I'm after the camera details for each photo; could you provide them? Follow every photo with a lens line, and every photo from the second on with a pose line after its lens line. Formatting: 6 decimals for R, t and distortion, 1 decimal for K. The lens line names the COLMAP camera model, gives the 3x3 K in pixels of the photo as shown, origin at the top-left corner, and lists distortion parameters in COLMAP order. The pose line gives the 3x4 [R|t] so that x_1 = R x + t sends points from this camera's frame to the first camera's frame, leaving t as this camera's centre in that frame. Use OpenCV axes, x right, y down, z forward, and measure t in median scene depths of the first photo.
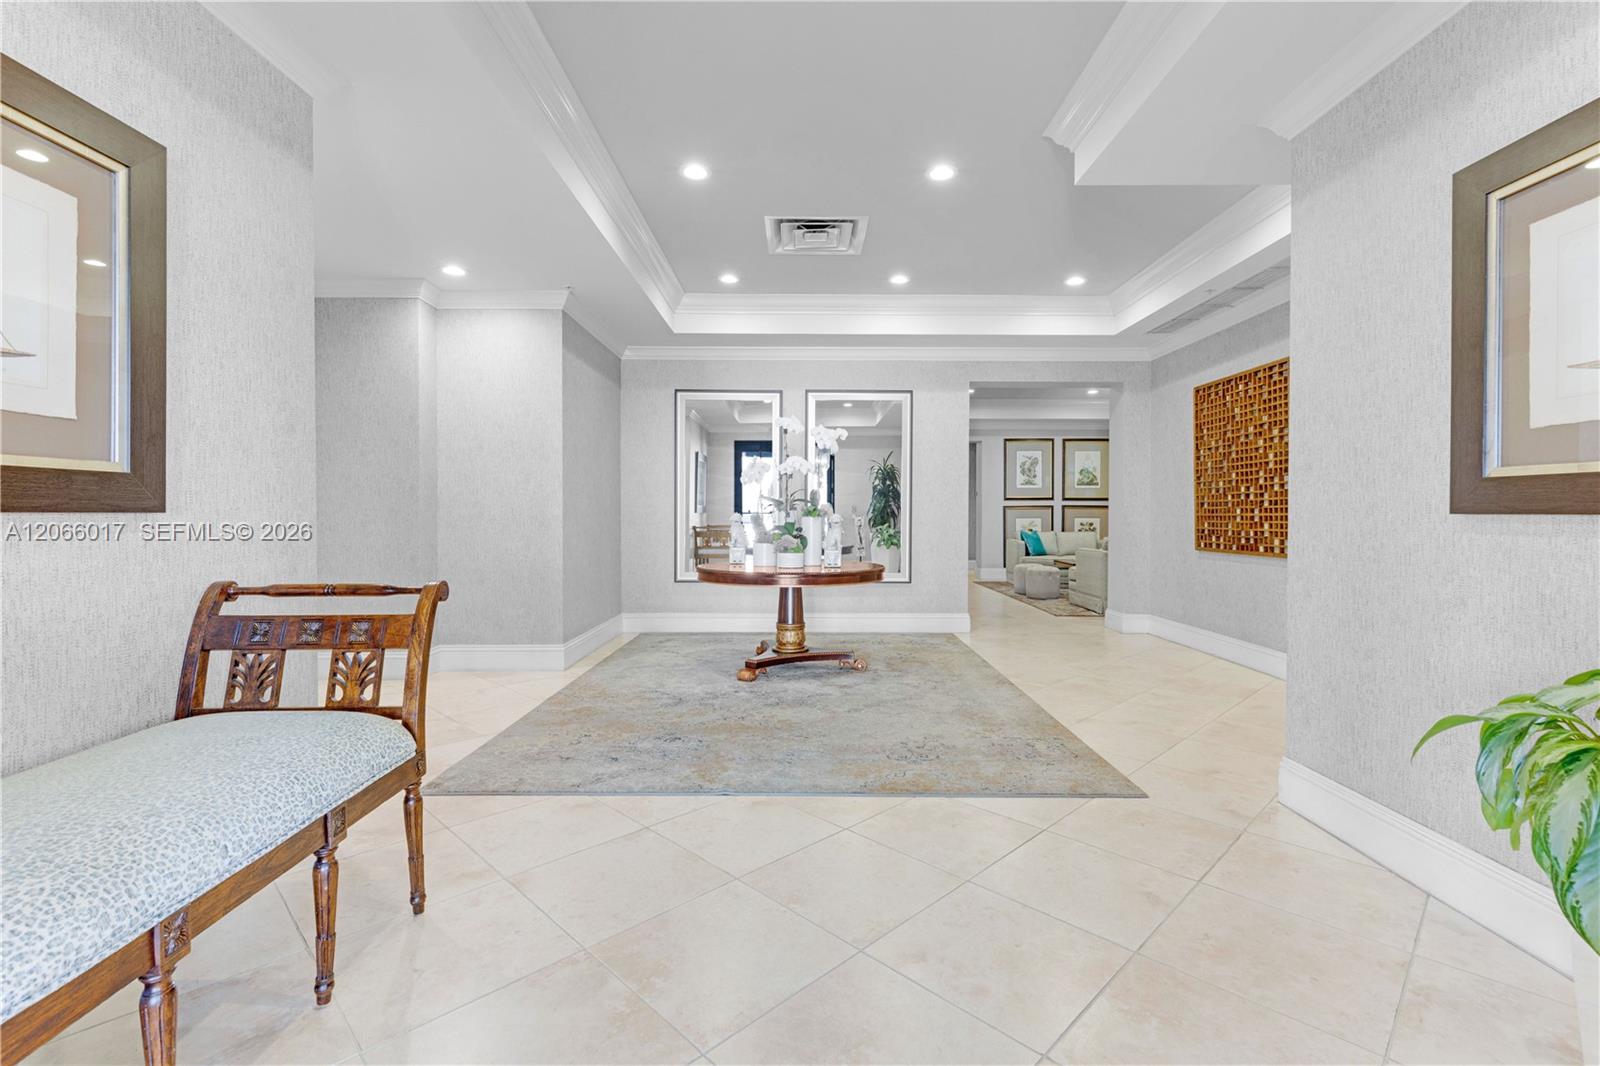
lens RADIAL K [[730.1, 0, 806.7], [0, 730.1, 527.3], [0, 0, 1]] dist [0.004445, 0.000787]
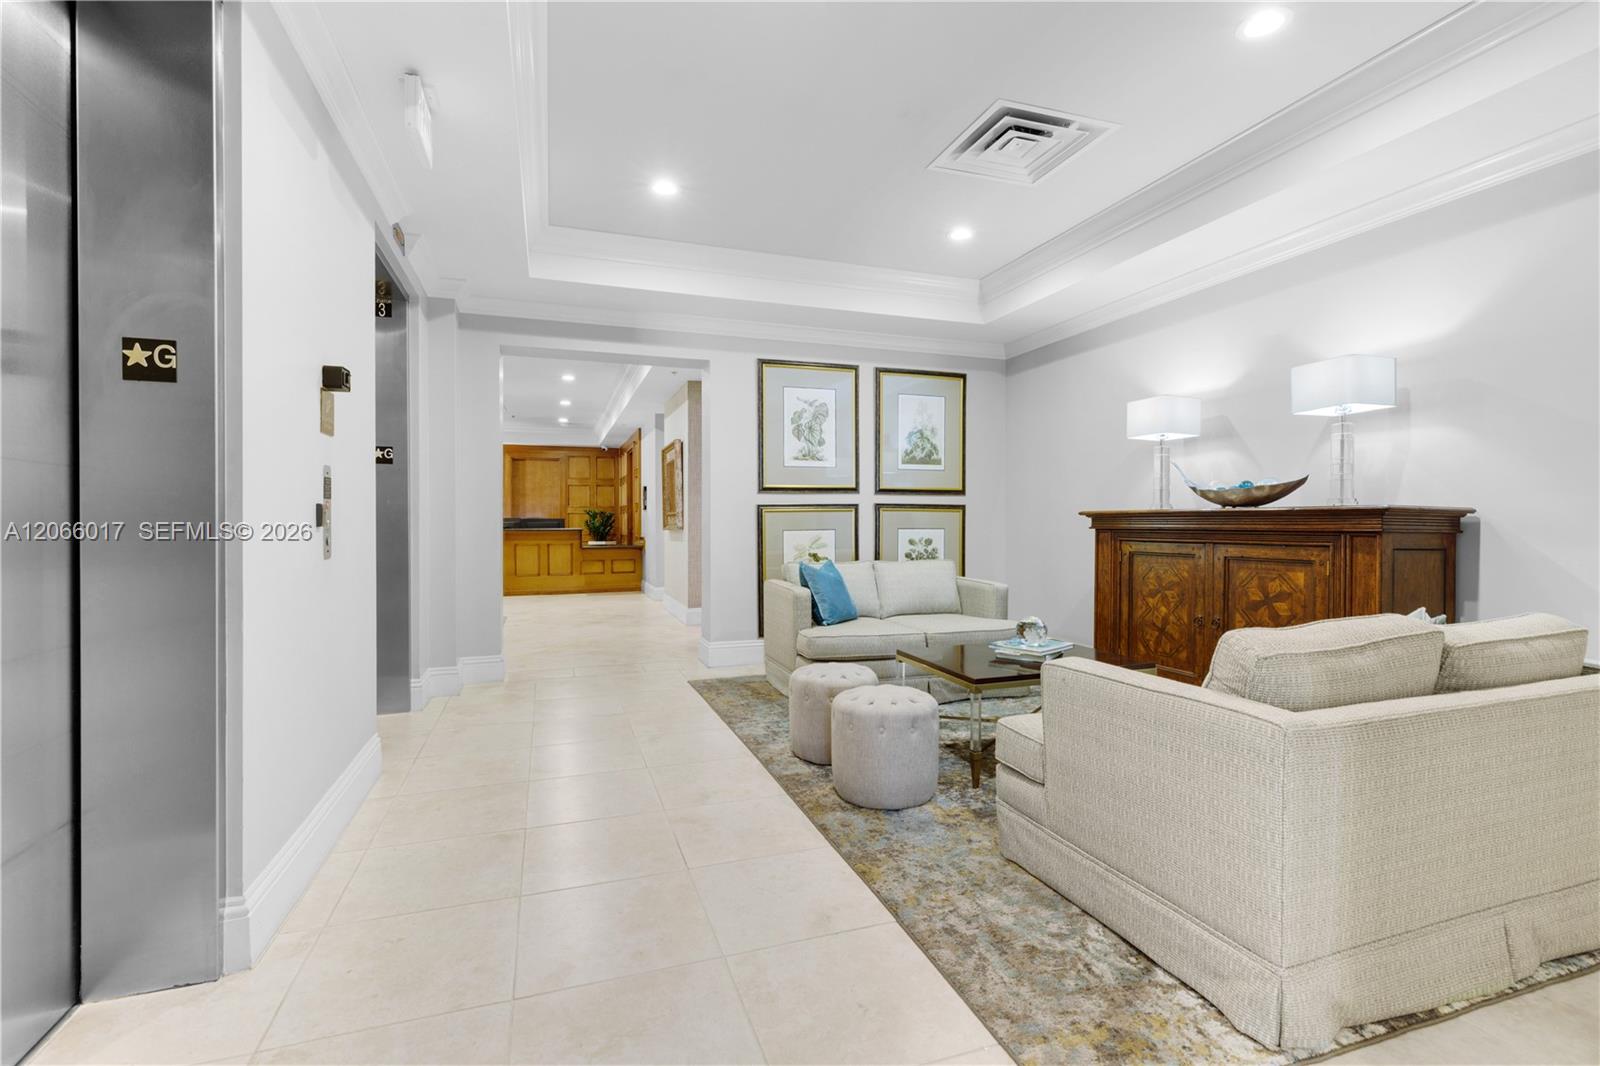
lens RADIAL K [[730.1, 0, 806.7], [0, 730.1, 527.3], [0, 0, 1]] dist [0.004445, 0.000787]
pose [[0.945503, -0.003755, 0.325591, 0.149174], [0.007483, 0.999920, -0.010200, -0.009971], [-0.325527, 0.012080, 0.945456, 0.557110]]
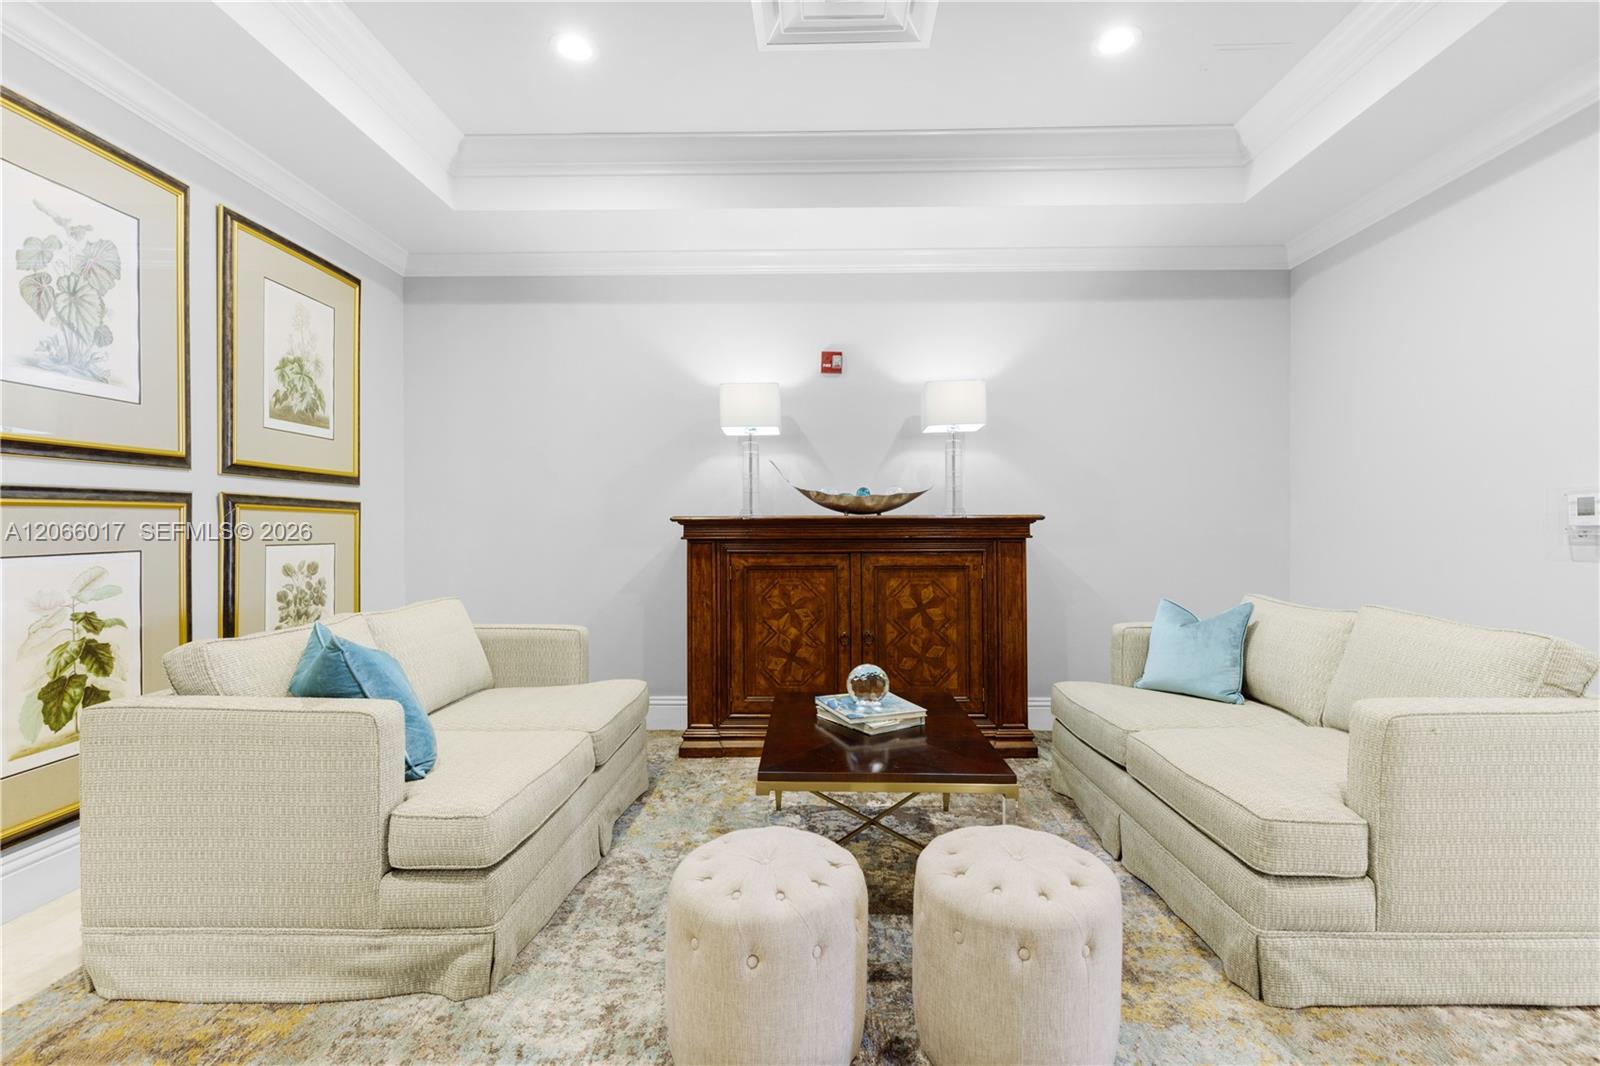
lens RADIAL K [[730.1, 0, 806.7], [0, 730.1, 527.3], [0, 0, 1]] dist [0.004445, 0.000787]
pose [[0.017470, -0.001058, 0.999847, 0.123326], [0.021748, 0.999763, 0.000678, -0.015896], [-0.999611, 0.021732, 0.017489, 0.813604]]
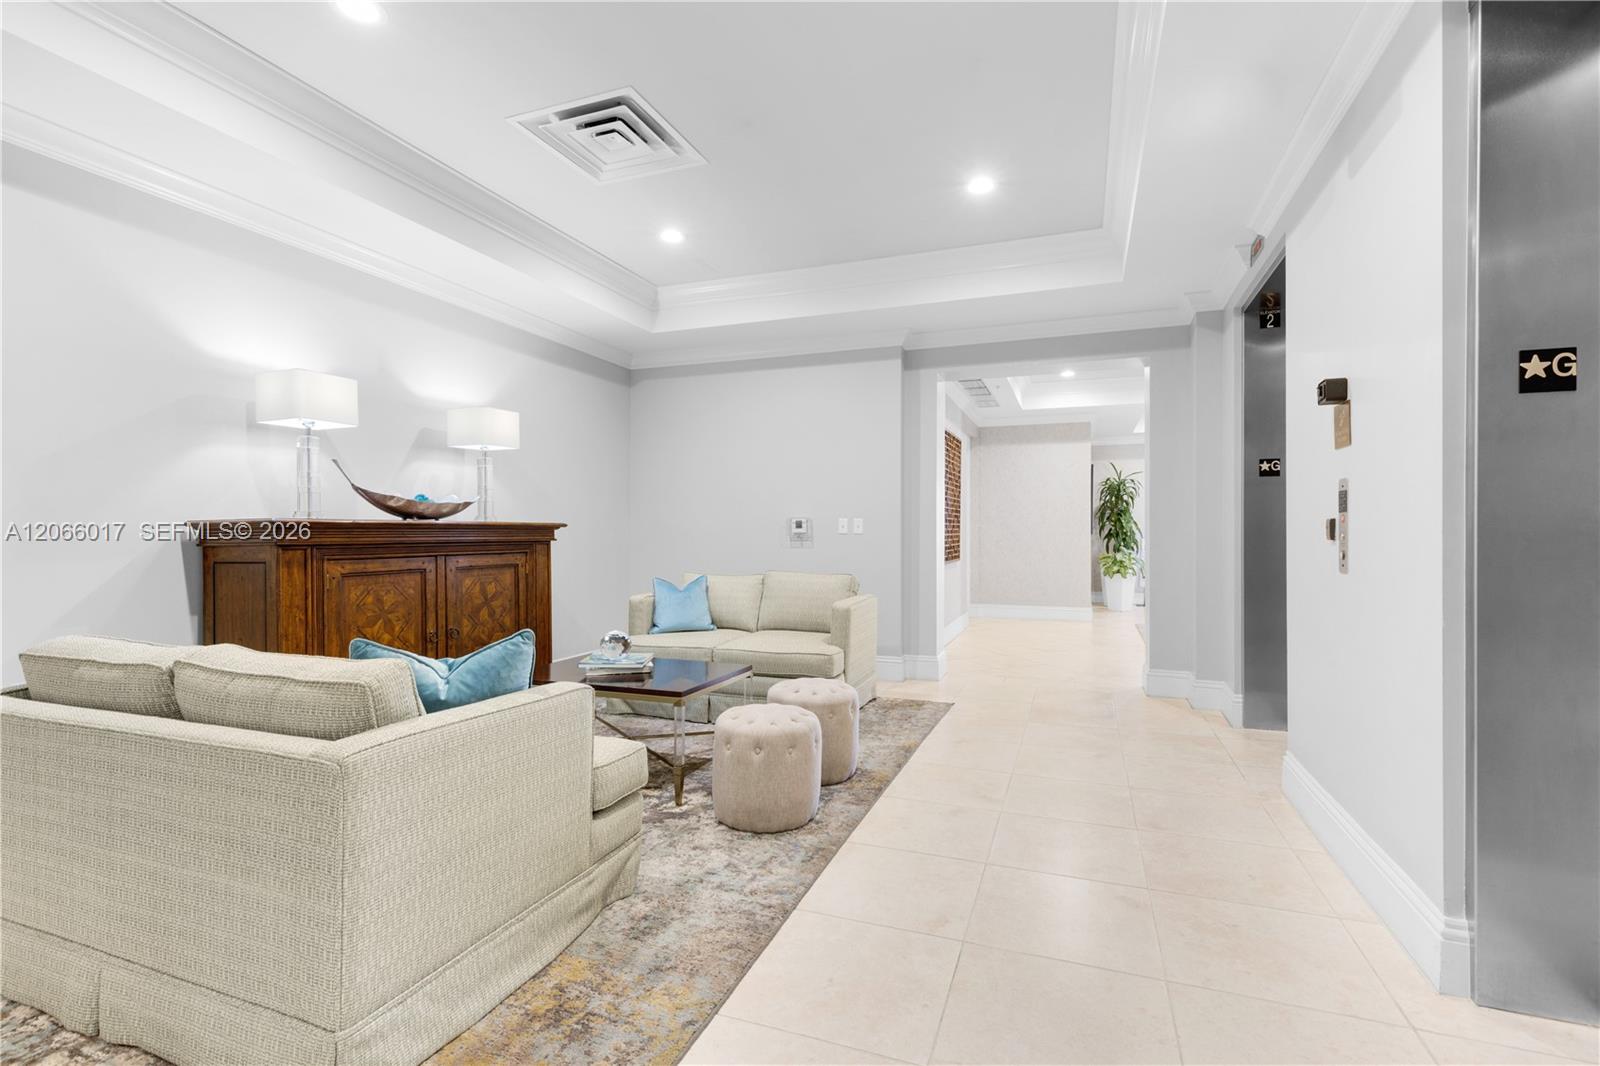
lens RADIAL K [[703.8, 0, 822.6], [0, 703.8, 535.0], [0, 0, 1]] dist [0.003113, 0.000193]
pose [[-0.936847, -0.002653, 0.349730, 0.155672], [0.005147, 0.999758, 0.021372, -0.019617], [-0.349702, 0.021823, -0.936607, 1.026556]]
